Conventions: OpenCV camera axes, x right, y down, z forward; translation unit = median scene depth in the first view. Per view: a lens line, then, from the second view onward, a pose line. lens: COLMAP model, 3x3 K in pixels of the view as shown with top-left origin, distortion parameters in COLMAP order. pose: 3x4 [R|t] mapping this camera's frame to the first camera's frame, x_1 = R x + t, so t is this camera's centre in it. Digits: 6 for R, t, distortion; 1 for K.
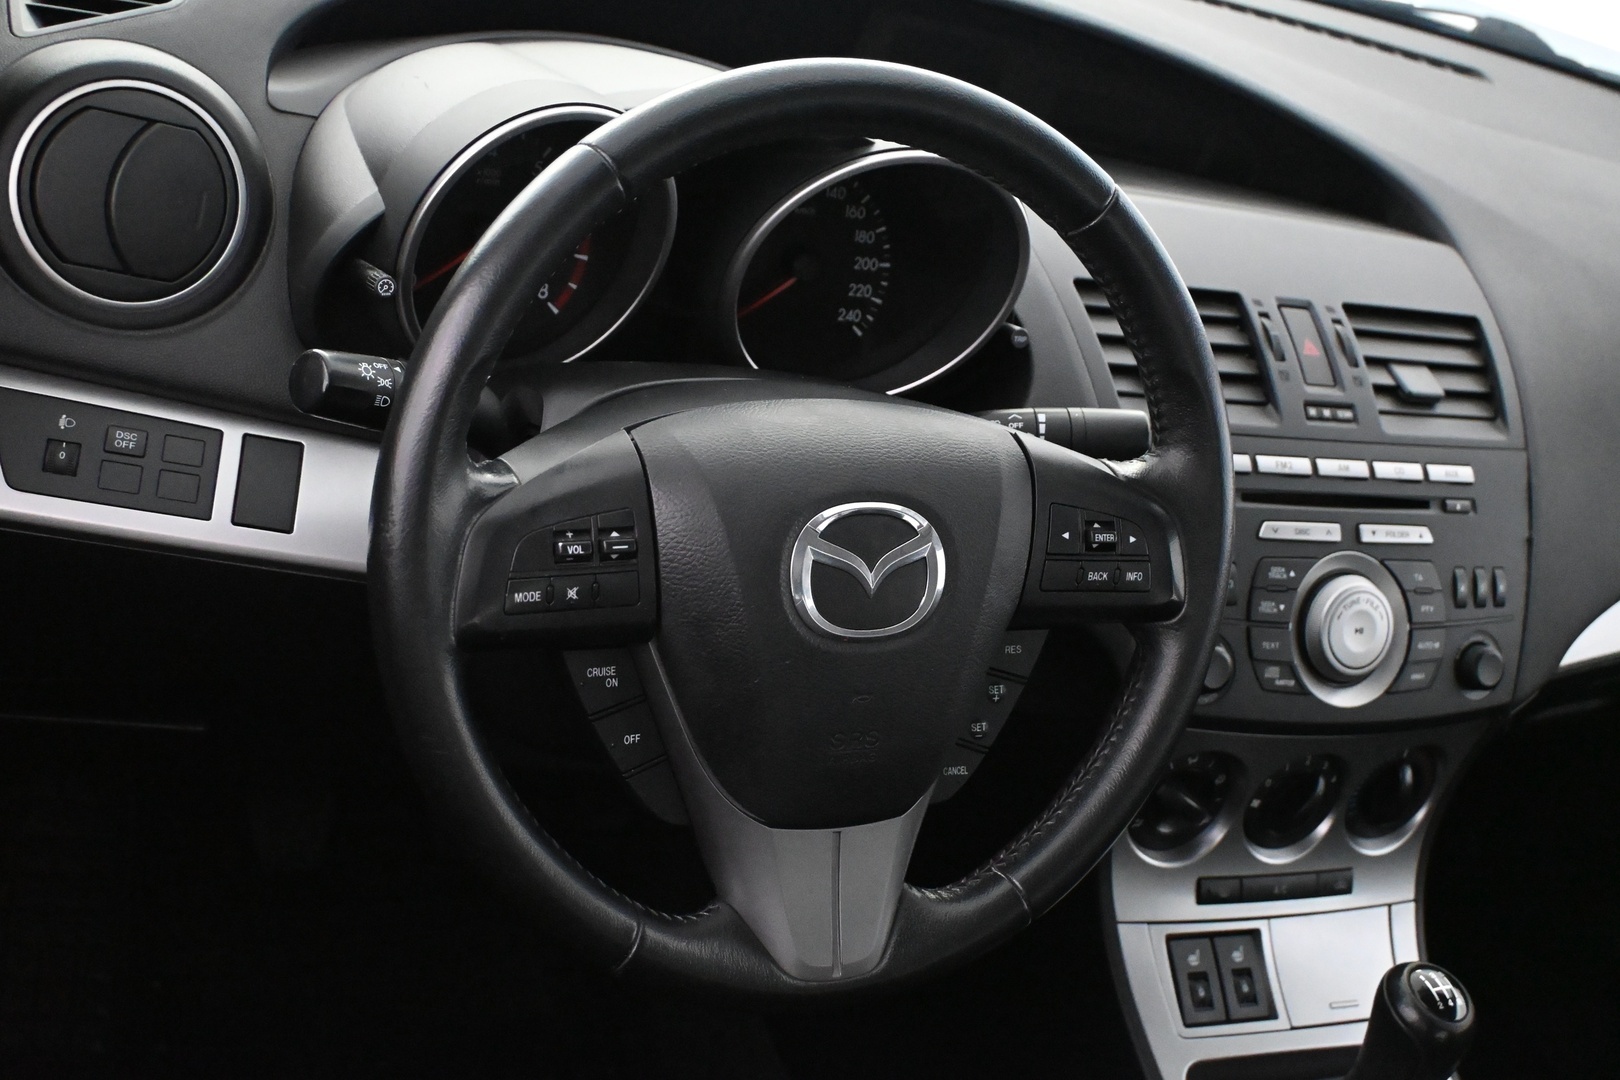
lens RADIAL K [[2192.5, 0, 807.8], [0, 2192.5, 535.3], [0, 0, 1]] dist [0.037689, 0.000000]
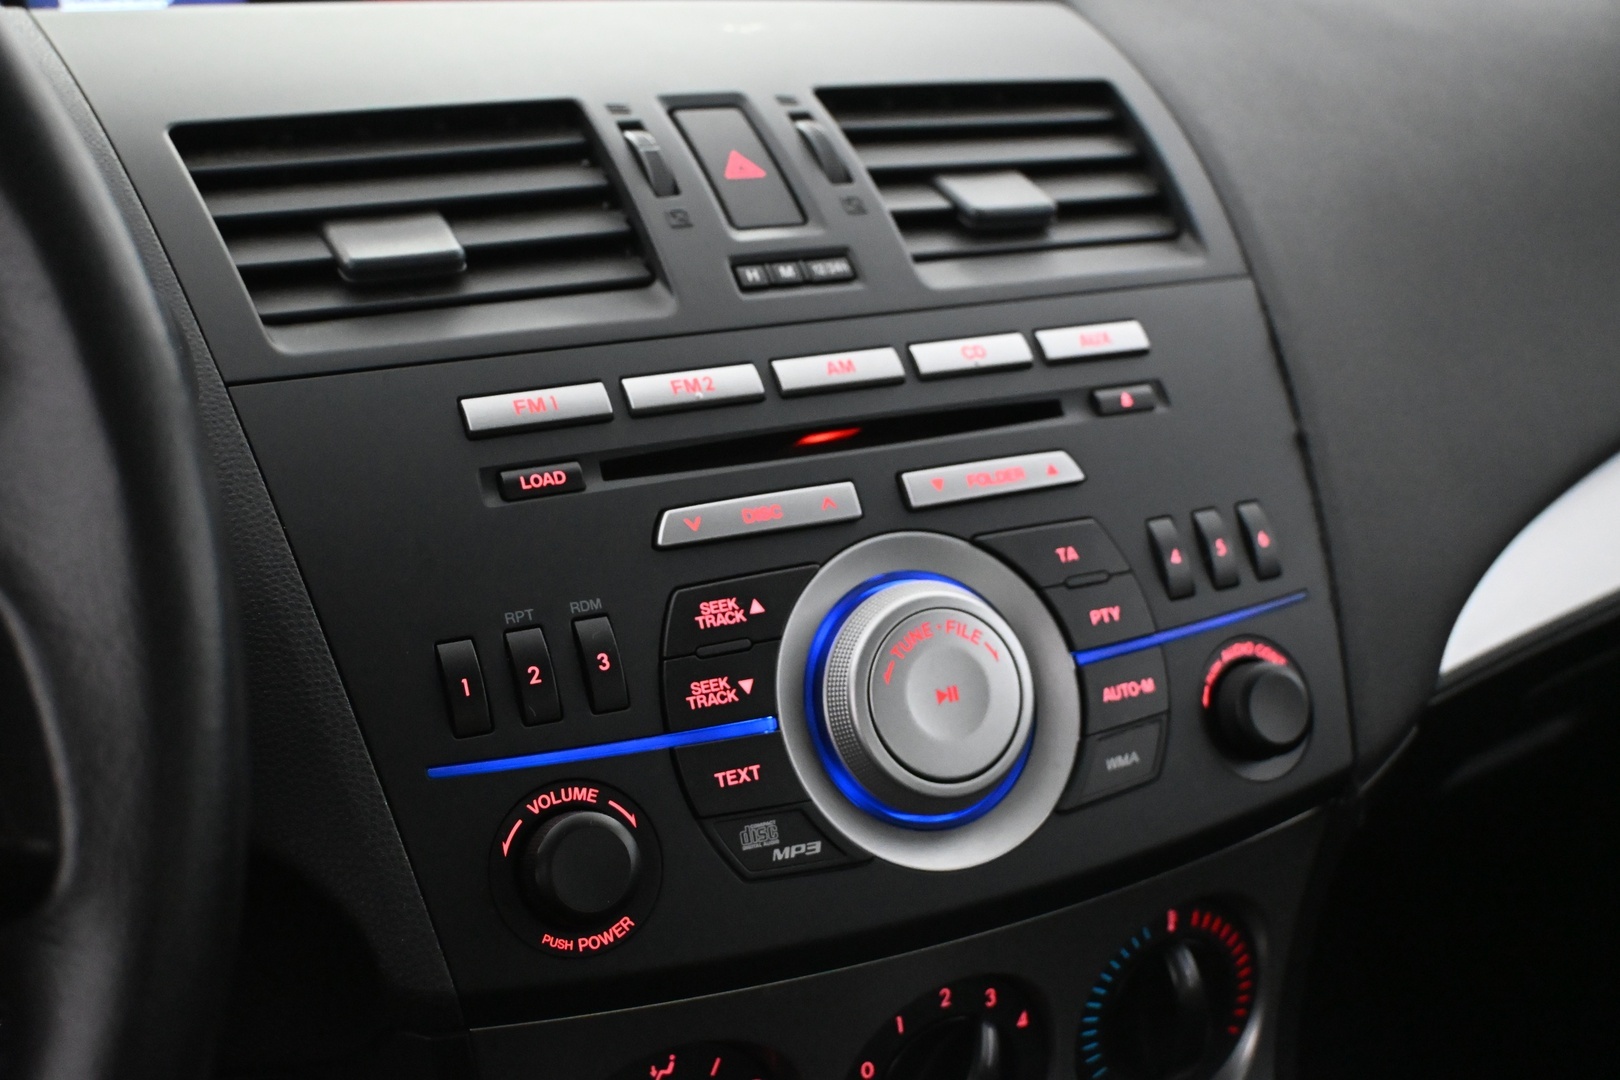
lens RADIAL K [[1842.4, 0, 805.4], [0, 1842.4, 551.6], [0, 0, 1]] dist [0.026913, 0.000000]
pose [[0.966523, -0.253548, -0.039324, 0.238228], [0.246613, 0.960305, -0.130371, 0.055723], [0.070818, 0.116309, 0.990685, 0.603631]]
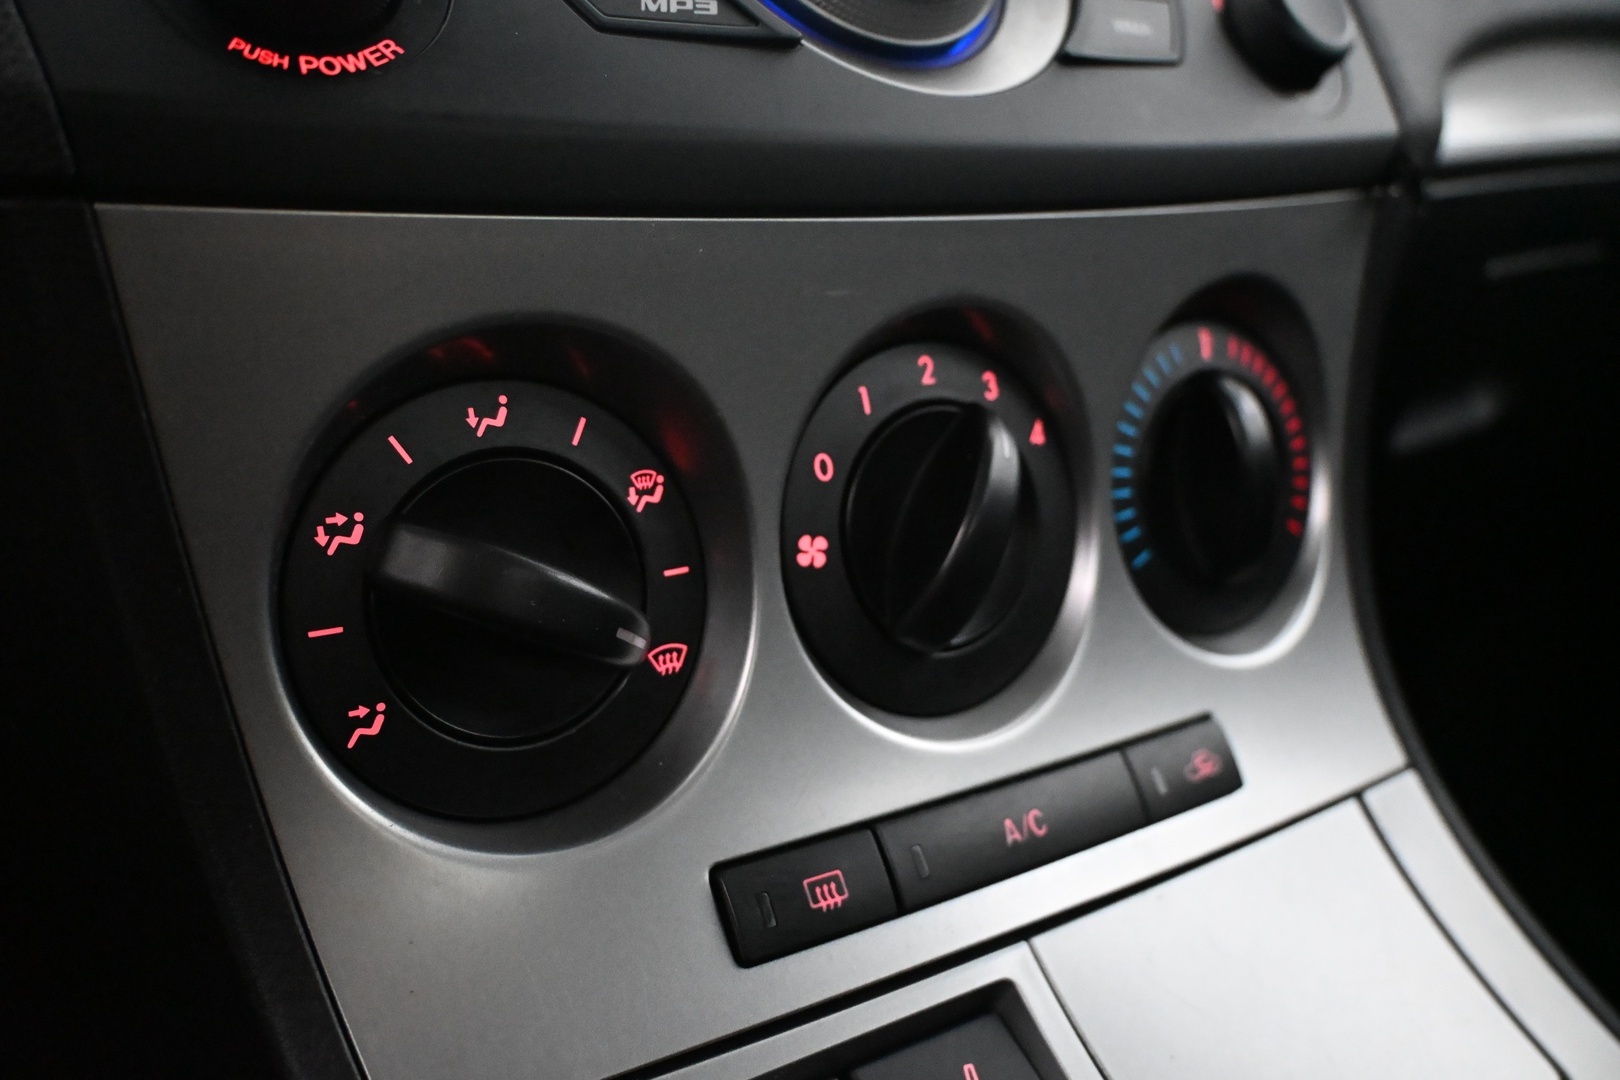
lens RADIAL K [[1395.8, 0, 805.2], [0, 1395.8, 545.8], [0, 0, 1]] dist [-0.007754, -0.010235]
pose [[0.933604, -0.341077, 0.109776, 0.182529], [0.358286, 0.892033, -0.275515, 0.171015], [-0.003952, 0.296552, 0.955008, 0.822088]]
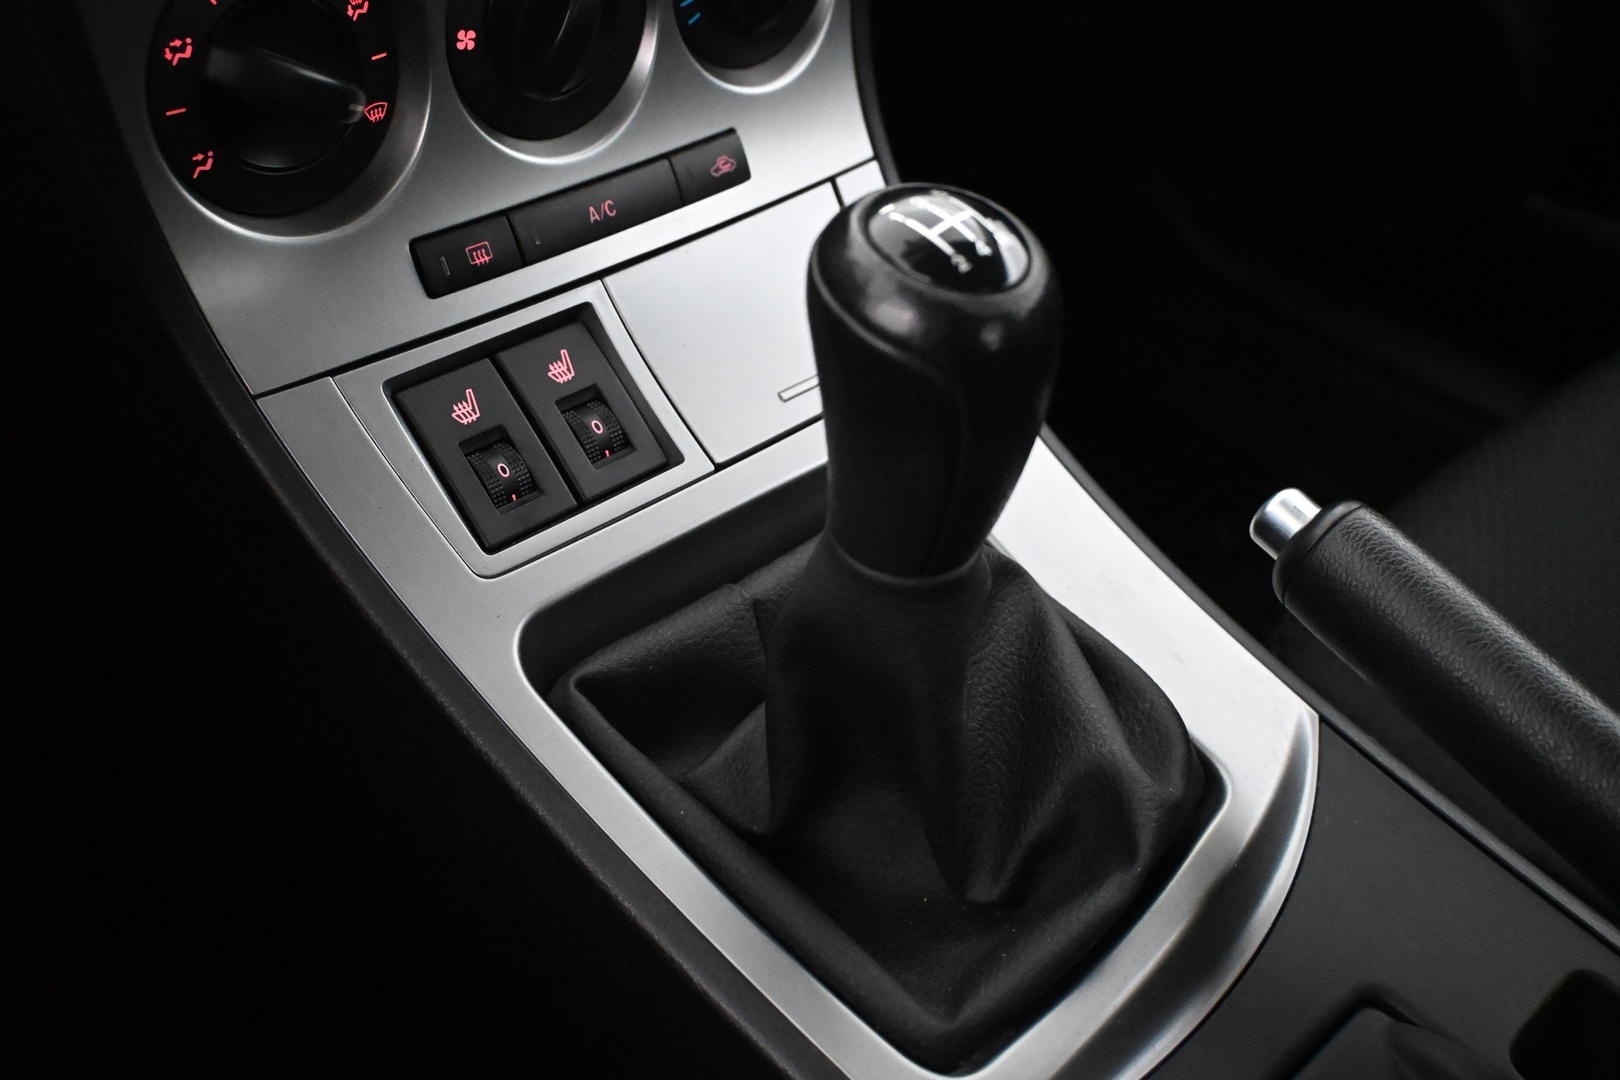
lens RADIAL K [[1703.9, 0, 805.8], [0, 1703.9, 545.0], [0, 0, 1]] dist [-0.048369, 0.000000]
pose [[0.913952, -0.383134, 0.133789, 0.180887], [0.346658, 0.908469, 0.233479, 0.158529], [-0.210997, -0.167010, 0.963114, 0.631849]]
